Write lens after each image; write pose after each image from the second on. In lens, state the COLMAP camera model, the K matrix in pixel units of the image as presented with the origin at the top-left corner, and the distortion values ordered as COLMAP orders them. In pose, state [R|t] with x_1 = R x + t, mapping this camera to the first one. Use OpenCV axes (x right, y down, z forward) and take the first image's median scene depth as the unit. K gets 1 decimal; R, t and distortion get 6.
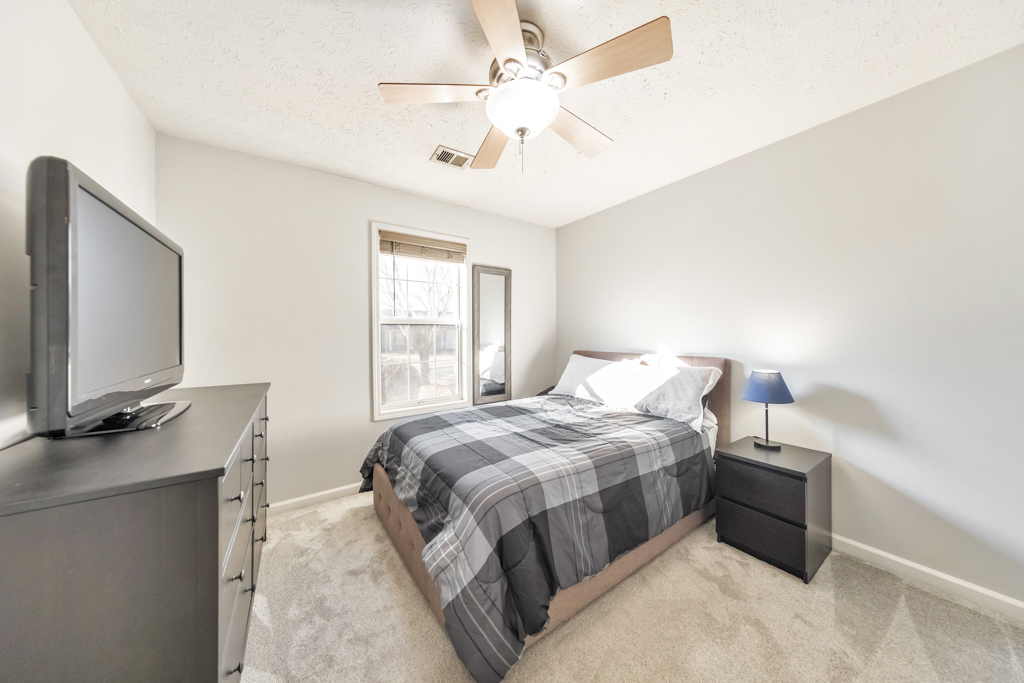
lens RADIAL K [[327.9, 0, 516.8], [0, 327.9, 334.3], [0, 0, 1]] dist [0.003842, -0.000366]
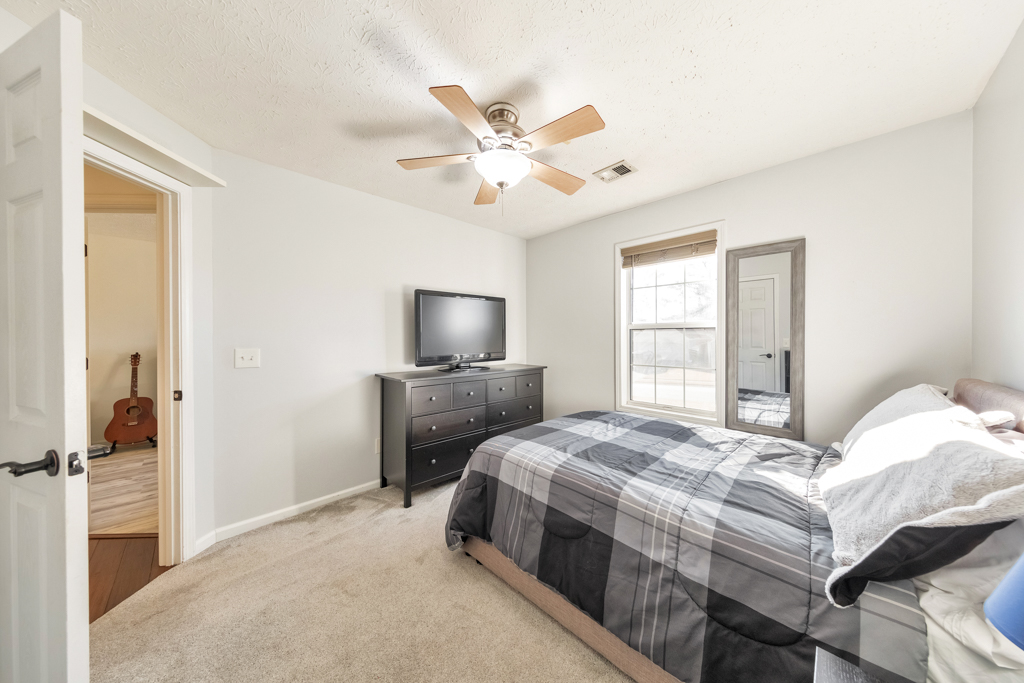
lens RADIAL K [[327.9, 0, 514.6], [0, 327.9, 338.7], [0, 0, 1]] dist [0.003842, -0.000366]
pose [[0.164569, 0.010273, -0.986312, 0.922956], [-0.003135, 0.999946, 0.009892, -0.011937], [0.986361, 0.001464, 0.164593, 0.588725]]
